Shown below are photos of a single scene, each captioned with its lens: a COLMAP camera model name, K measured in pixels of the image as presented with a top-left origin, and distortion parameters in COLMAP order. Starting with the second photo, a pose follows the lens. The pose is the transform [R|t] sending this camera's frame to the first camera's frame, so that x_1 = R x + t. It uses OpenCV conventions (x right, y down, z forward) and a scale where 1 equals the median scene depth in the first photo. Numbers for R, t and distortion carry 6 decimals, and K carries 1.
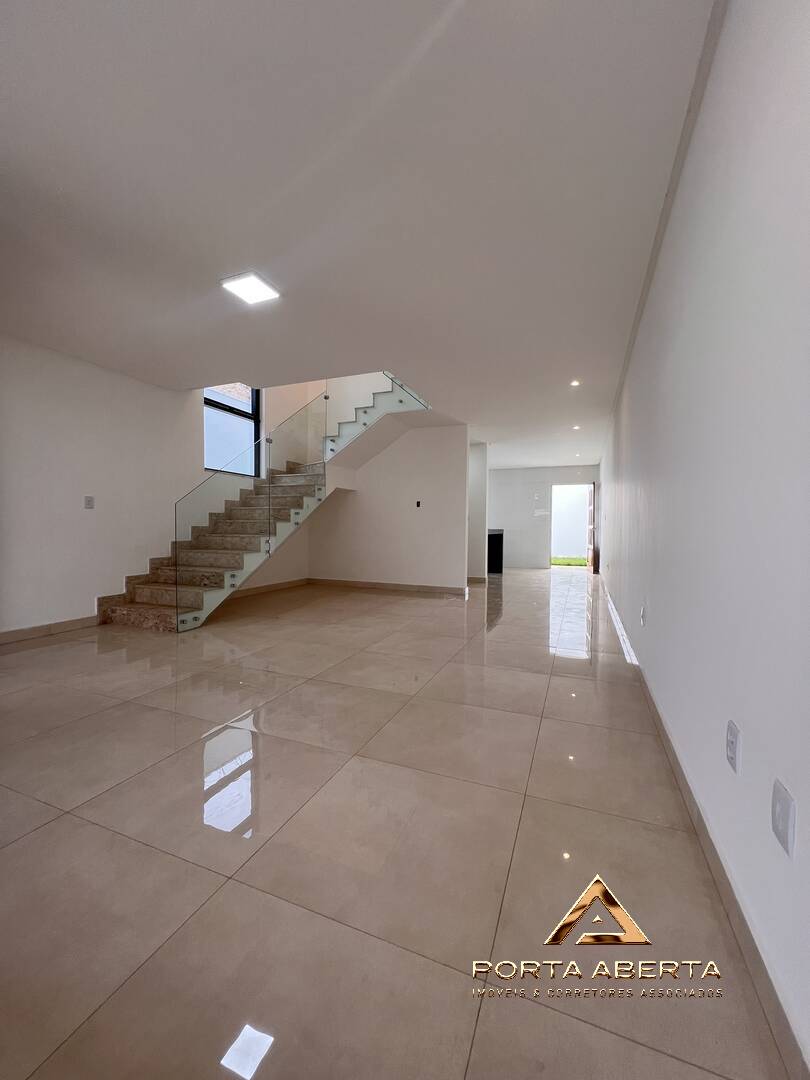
lens RADIAL K [[434.6, 0, 407.2], [0, 434.6, 537.4], [0, 0, 1]] dist [-0.001660, -0.000152]
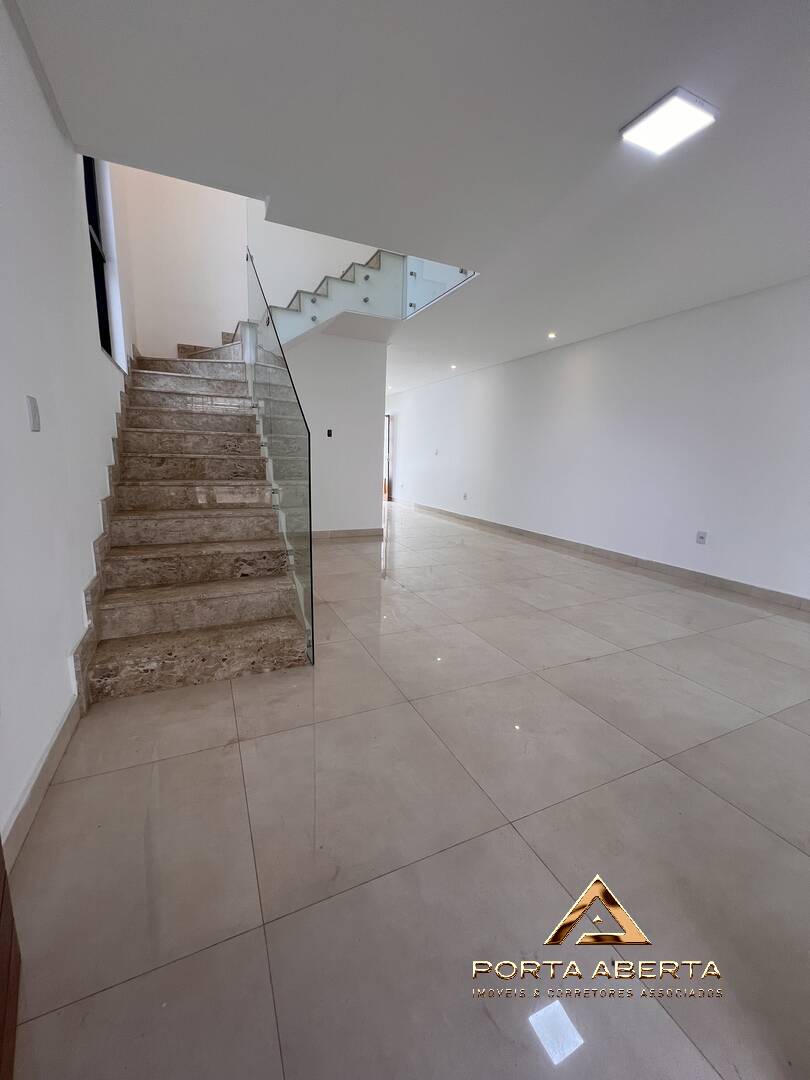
lens RADIAL K [[433.7, 0, 401.4], [0, 433.7, 536.8], [0, 0, 1]] dist [0.000426, -0.000020]
pose [[0.680068, -0.125512, 0.722326, -0.727523], [-0.005817, 0.984282, 0.176507, -0.041843], [-0.733126, -0.124239, 0.668648, 0.475767]]
